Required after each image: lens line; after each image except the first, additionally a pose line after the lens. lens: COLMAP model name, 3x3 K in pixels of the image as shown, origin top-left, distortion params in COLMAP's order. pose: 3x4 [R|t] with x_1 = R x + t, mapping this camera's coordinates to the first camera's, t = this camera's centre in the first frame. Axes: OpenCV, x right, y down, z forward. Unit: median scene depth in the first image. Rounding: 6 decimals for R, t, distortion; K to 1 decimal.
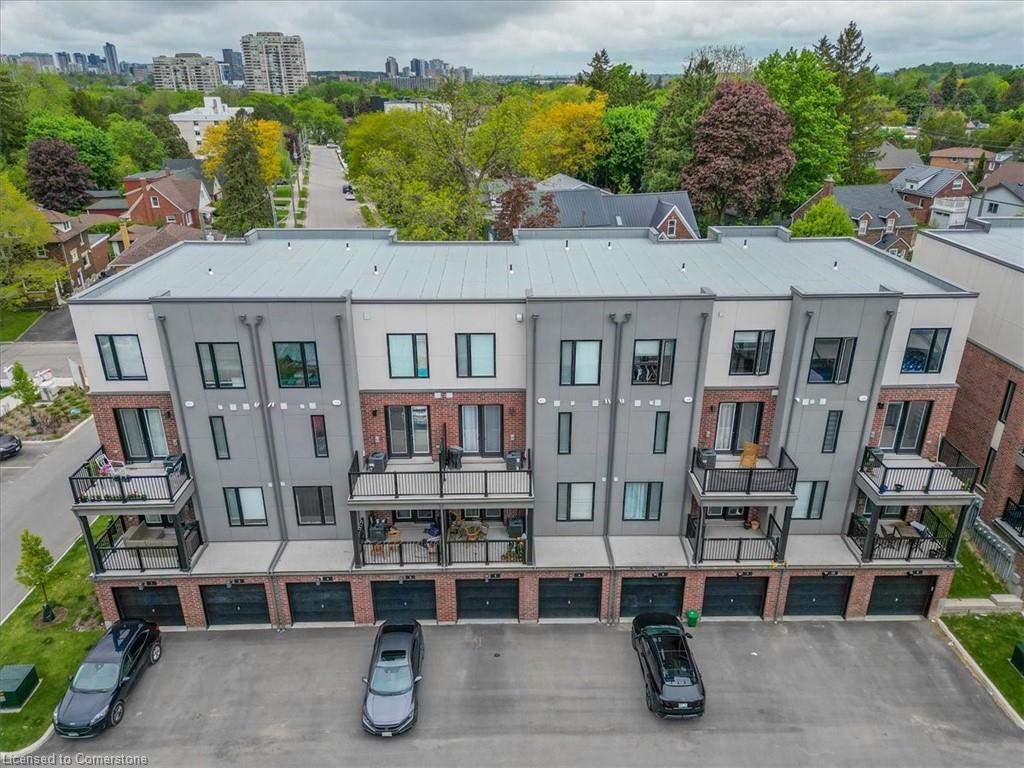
lens RADIAL K [[715.2, 0, 517.2], [0, 715.2, 380.3], [0, 0, 1]] dist [0.083604, -0.080409]
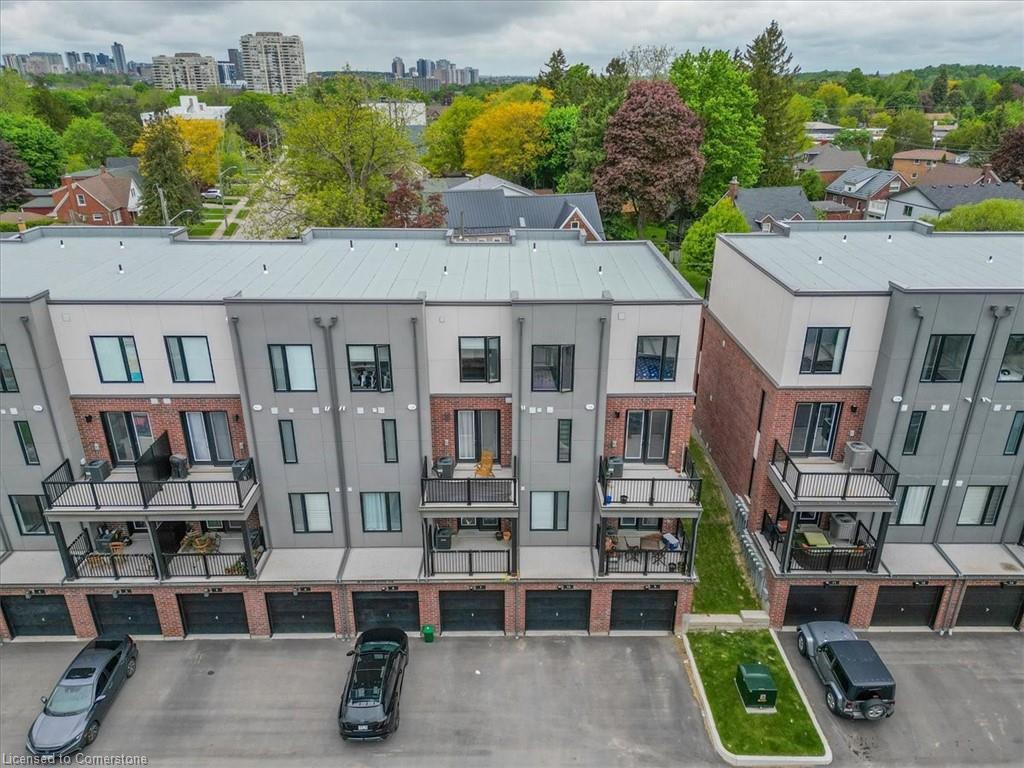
lens RADIAL K [[715.2, 0, 517.2], [0, 715.2, 380.3], [0, 0, 1]] dist [0.083604, -0.080409]
pose [[0.999922, 0.007068, -0.010346, 0.368229], [-0.007076, 0.999975, -0.000781, -0.008923], [0.010340, 0.000854, 0.999946, 0.037184]]
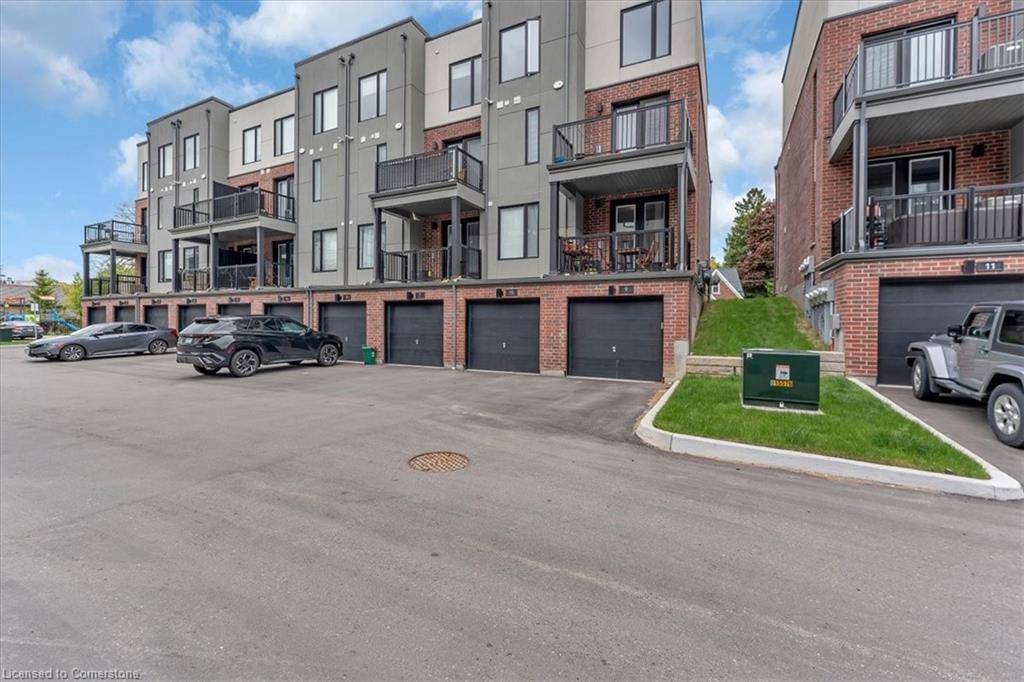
lens RADIAL K [[435.7, 0, 507.9], [0, 435.7, 321.7], [0, 0, 1]] dist [-0.001550, -0.000196]
pose [[0.882206, 0.006458, -0.470820, 0.631629], [-0.191349, 0.918536, -0.345944, 0.441311], [0.430231, 0.395285, 0.811573, 0.636811]]
